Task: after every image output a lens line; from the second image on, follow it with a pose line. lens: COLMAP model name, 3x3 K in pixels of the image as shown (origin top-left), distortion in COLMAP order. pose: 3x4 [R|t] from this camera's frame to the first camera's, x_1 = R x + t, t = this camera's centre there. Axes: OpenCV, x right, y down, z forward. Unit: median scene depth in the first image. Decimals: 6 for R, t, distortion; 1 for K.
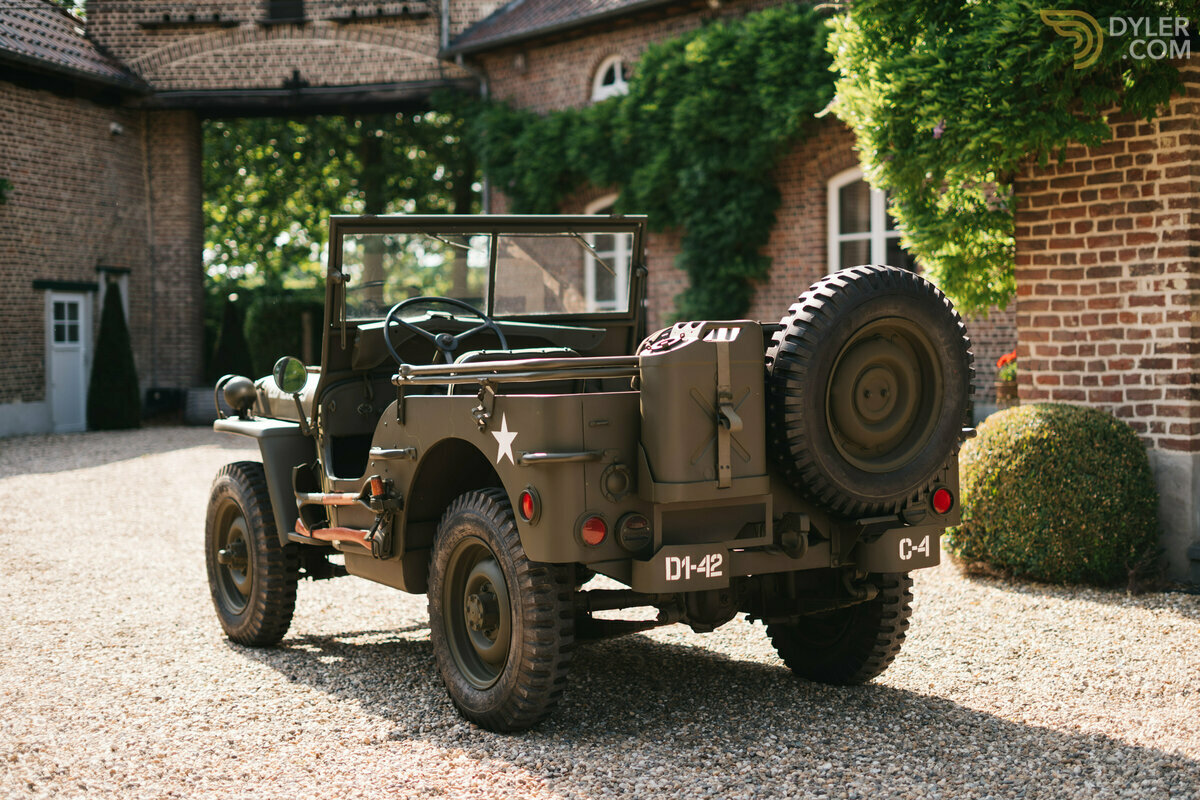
lens RADIAL K [[1918.3, 0, 647.7], [0, 1918.3, 398.6], [0, 0, 1]] dist [-0.007871, 0.077308]
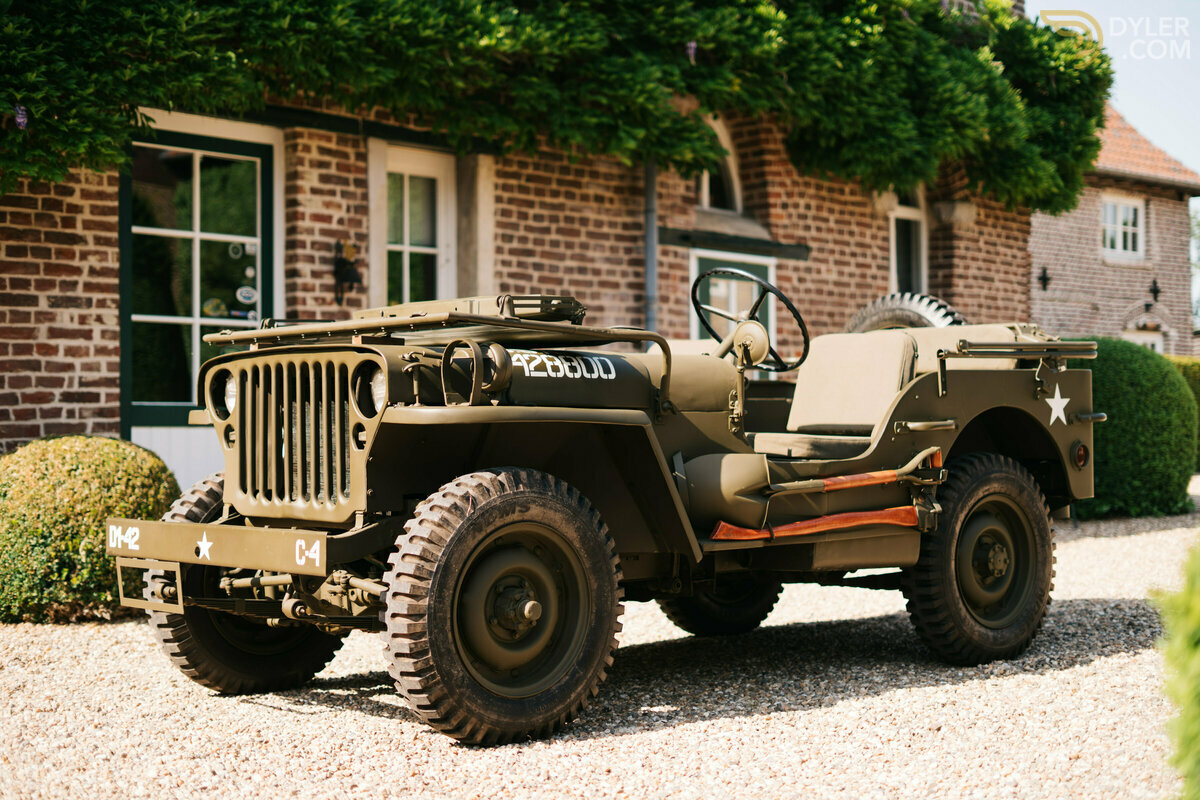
lens RADIAL K [[1768.1, 0, 587.8], [0, 1768.1, 398.2], [0, 0, 1]] dist [0.002648, -0.011946]
pose [[-0.196304, 0.040771, 0.979695, -0.681198], [0.046164, 0.998412, -0.032300, 0.023949], [-0.979456, 0.038886, -0.197874, 0.915855]]
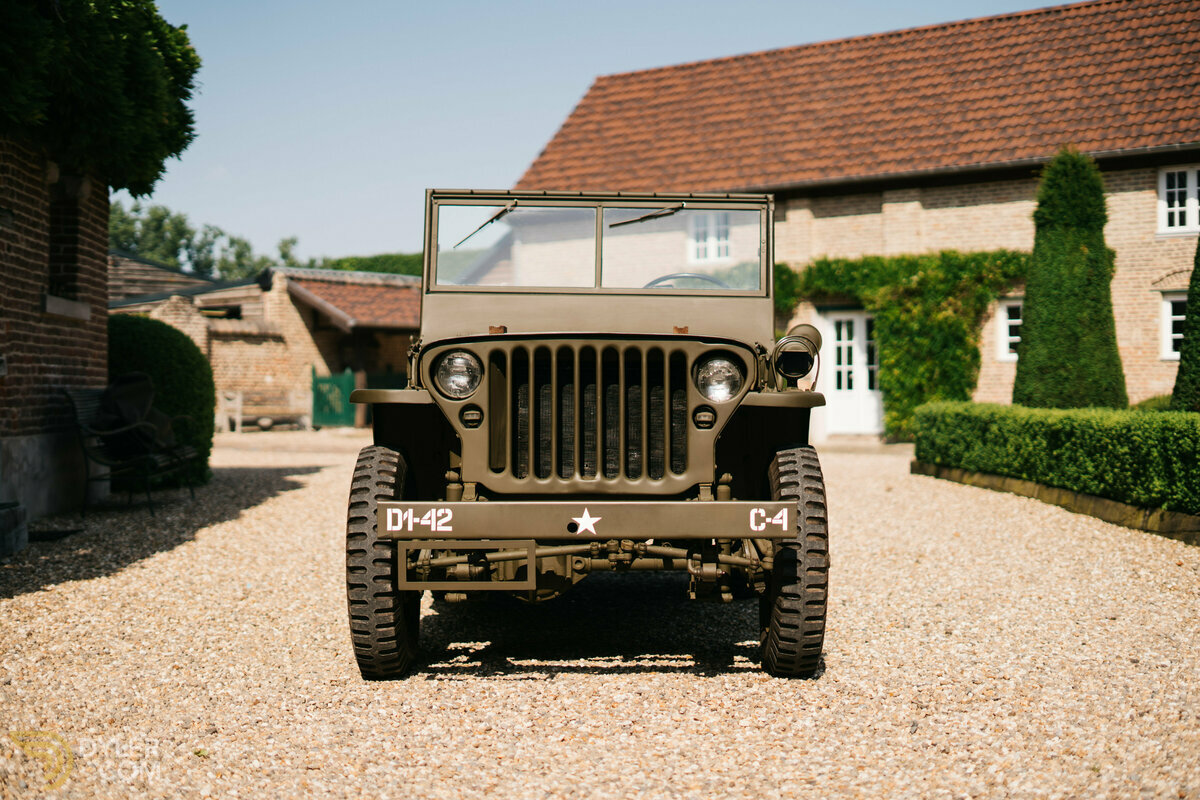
lens RADIAL K [[1775.0, 0, 607.0], [0, 1775.0, 403.4], [0, 0, 1]] dist [-0.007605, 0.013798]
pose [[-0.872564, 0.015588, 0.488251, -0.423324], [0.030797, 0.999258, 0.023136, -0.003627], [-0.487528, 0.035225, -0.872396, 1.397607]]
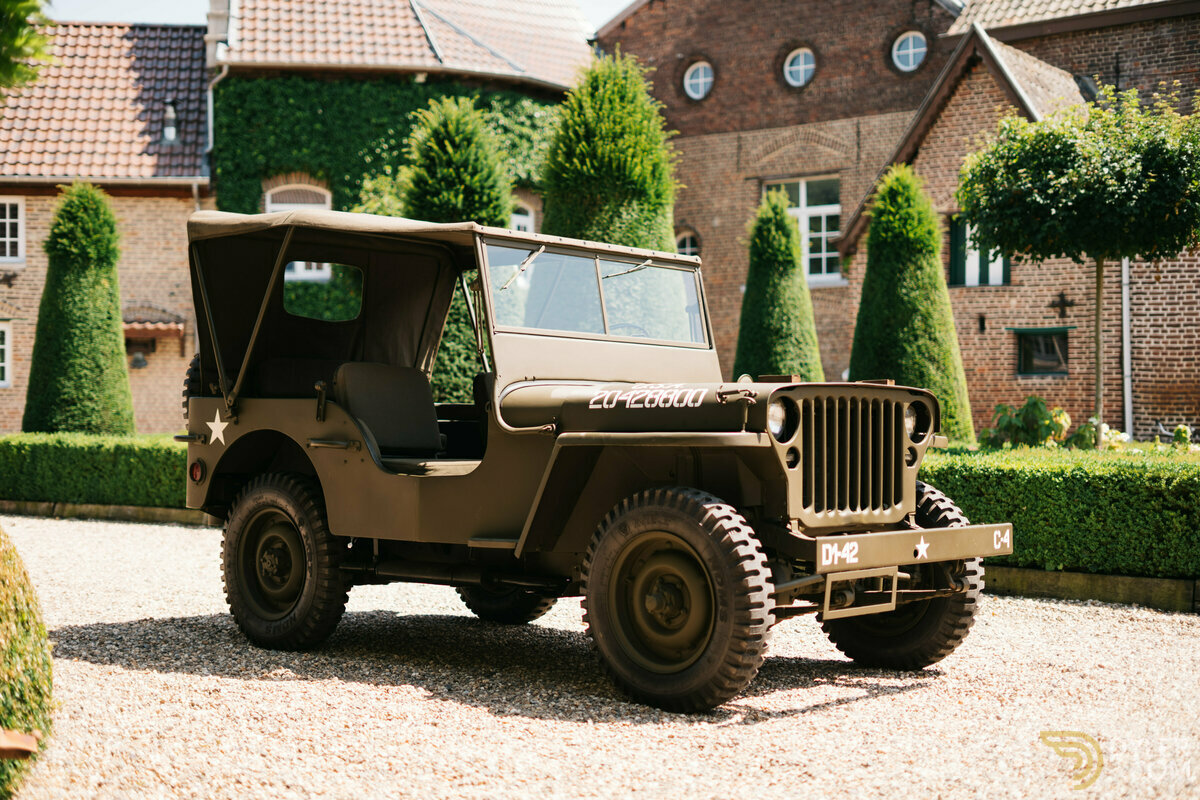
lens RADIAL K [[1753.2, 0, 600.0], [0, 1753.2, 400.0], [0, 0, 1]] dist [-0.008360, 0.007672]
pose [[-0.950469, 0.011469, -0.310607, 0.152720], [0.004721, 0.999736, 0.022468, -0.021995], [0.310783, 0.019889, -0.950273, 1.482162]]
